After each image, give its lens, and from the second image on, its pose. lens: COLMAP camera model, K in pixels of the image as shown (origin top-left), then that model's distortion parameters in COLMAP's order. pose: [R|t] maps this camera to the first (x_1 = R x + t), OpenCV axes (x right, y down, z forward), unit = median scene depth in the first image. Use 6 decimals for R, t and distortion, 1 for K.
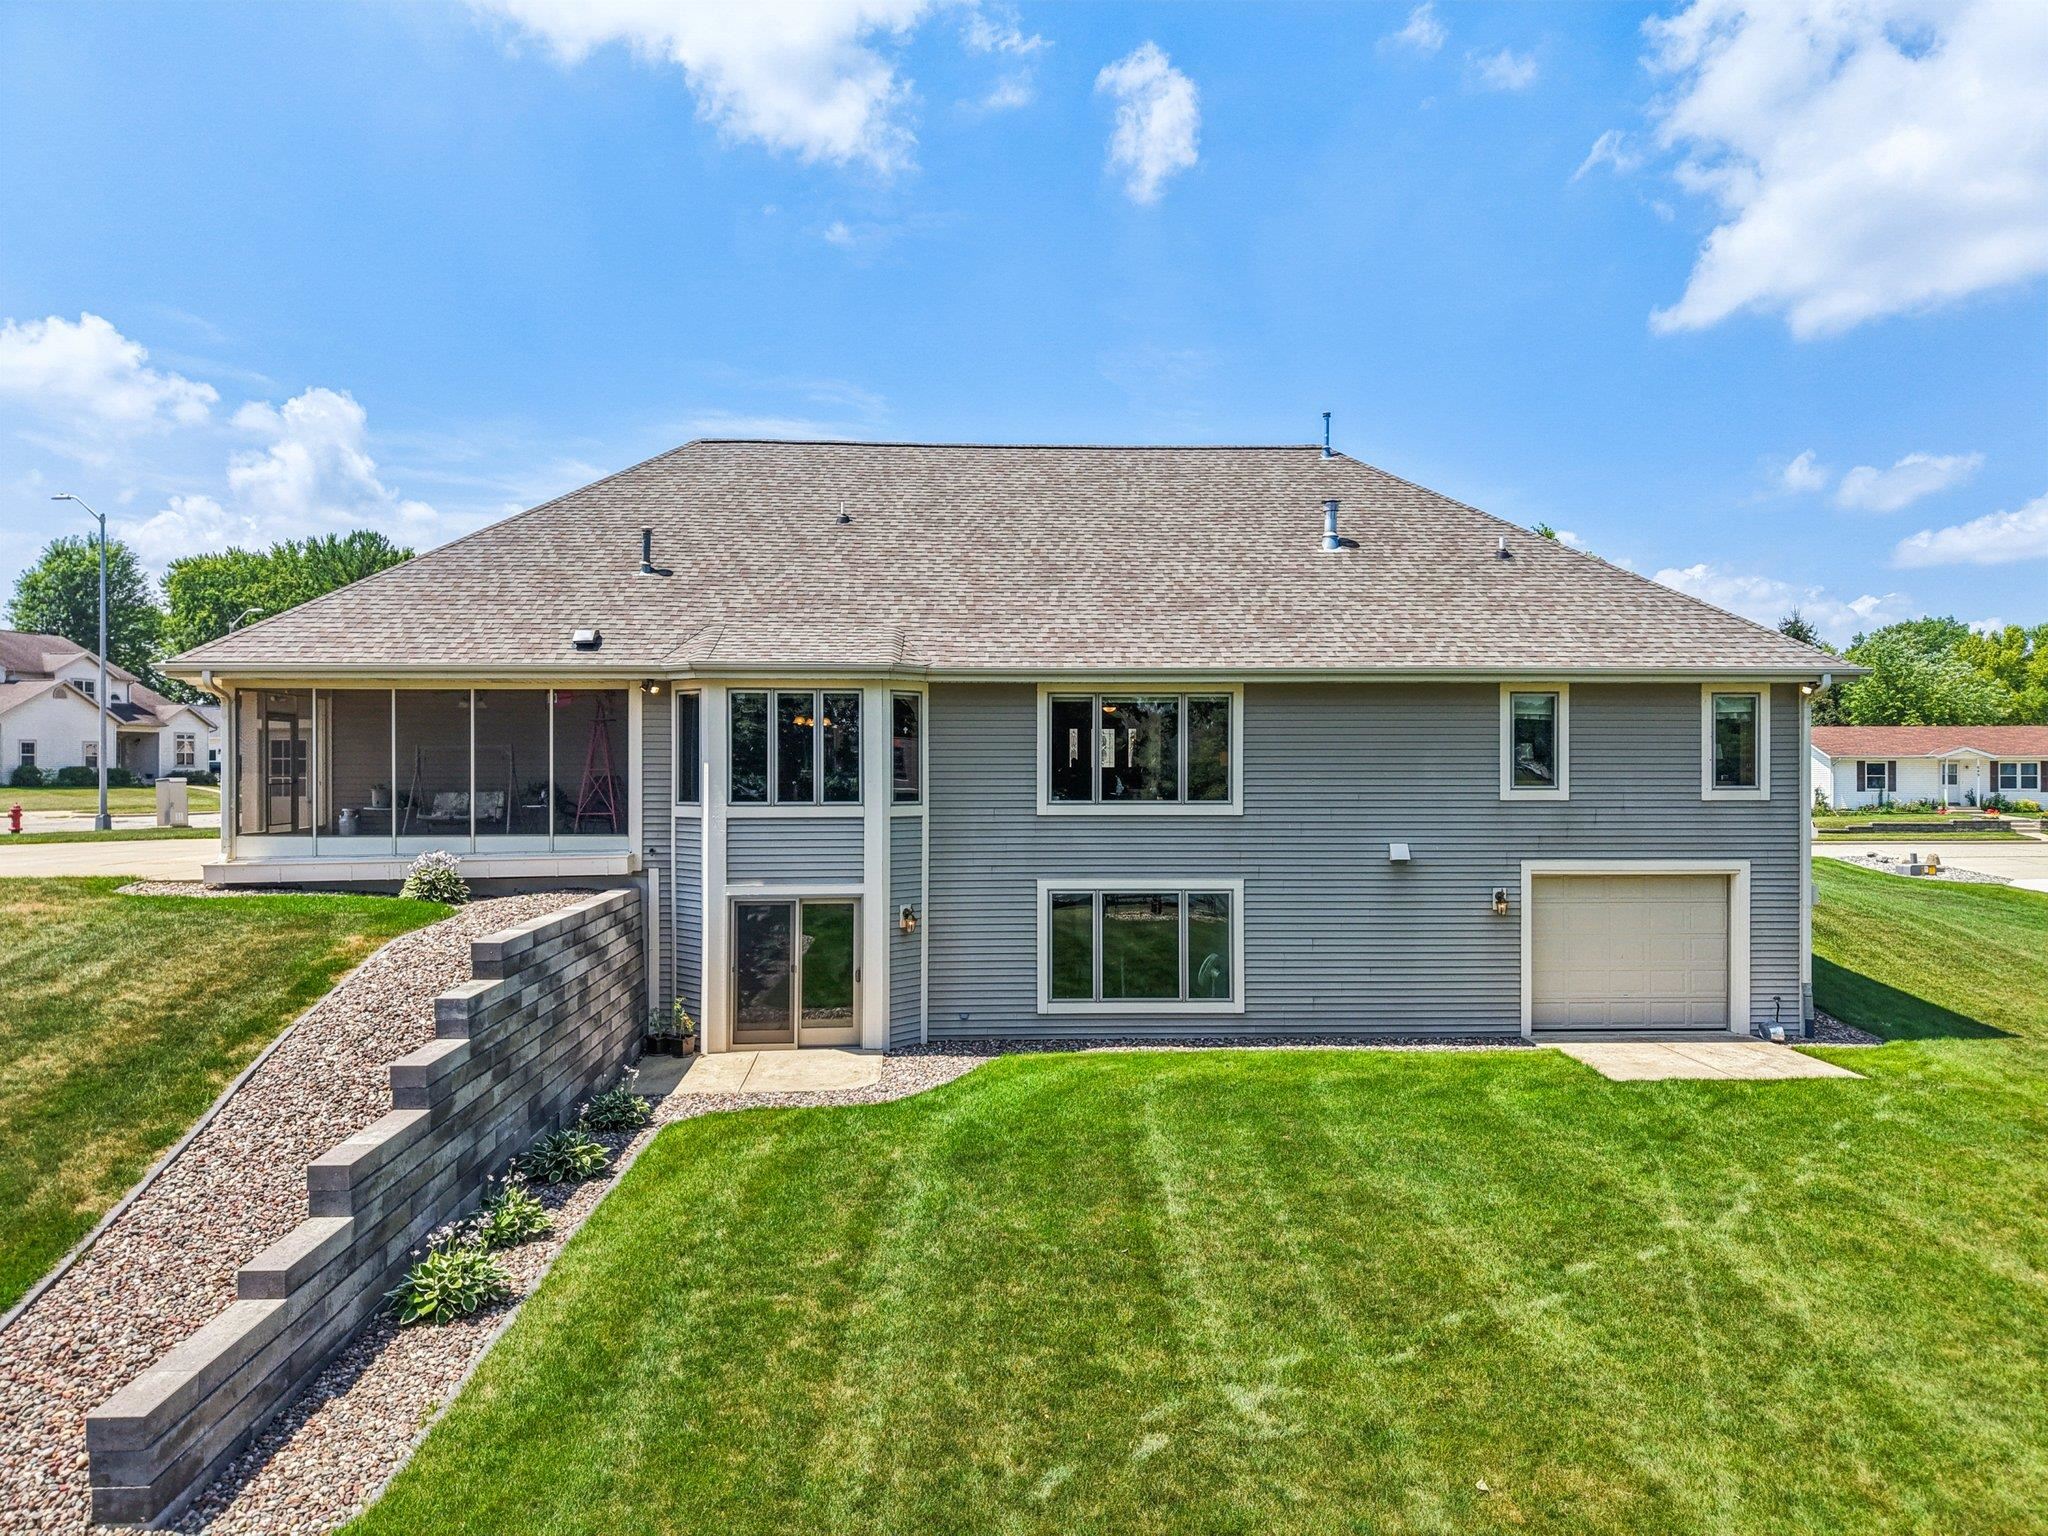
lens RADIAL K [[1359.0, 0, 1024.6], [0, 1359.0, 776.7], [0, 0, 1]] dist [0.028496, -0.014200]
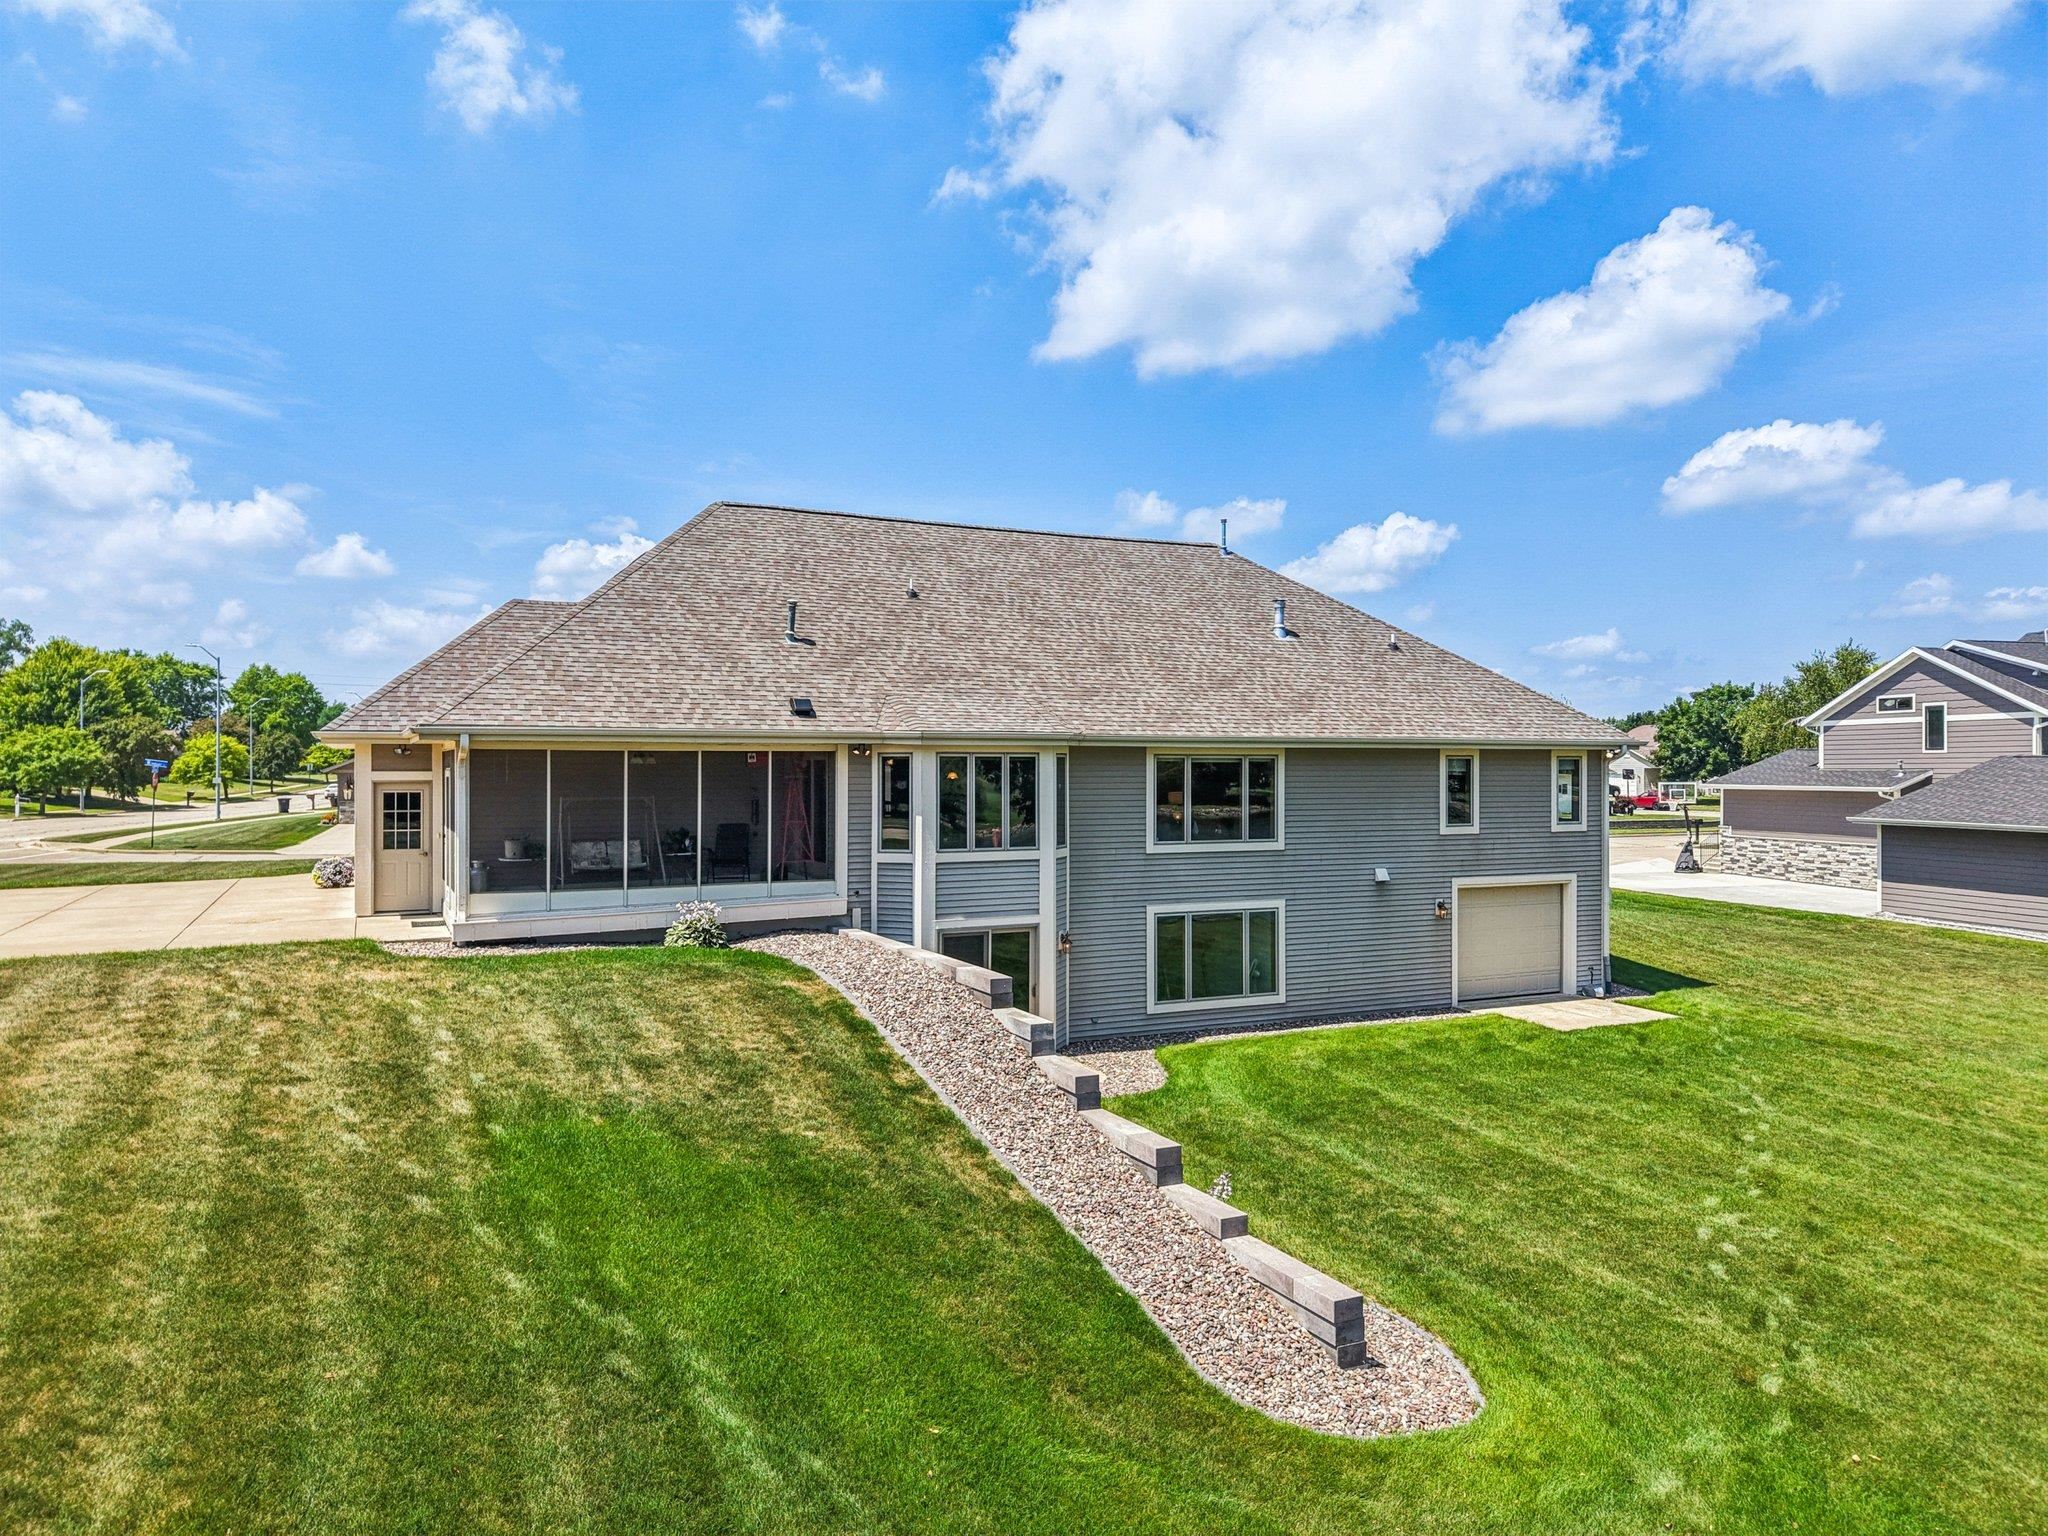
lens RADIAL K [[1359.0, 0, 1019.9], [0, 1359.0, 760.3], [0, 0, 1]] dist [0.028496, -0.014200]
pose [[0.920977, 0.002814, 0.389607, -0.581055], [0.002982, 0.999894, -0.014270, -0.039505], [-0.389605, 0.014304, 0.920871, -0.096726]]
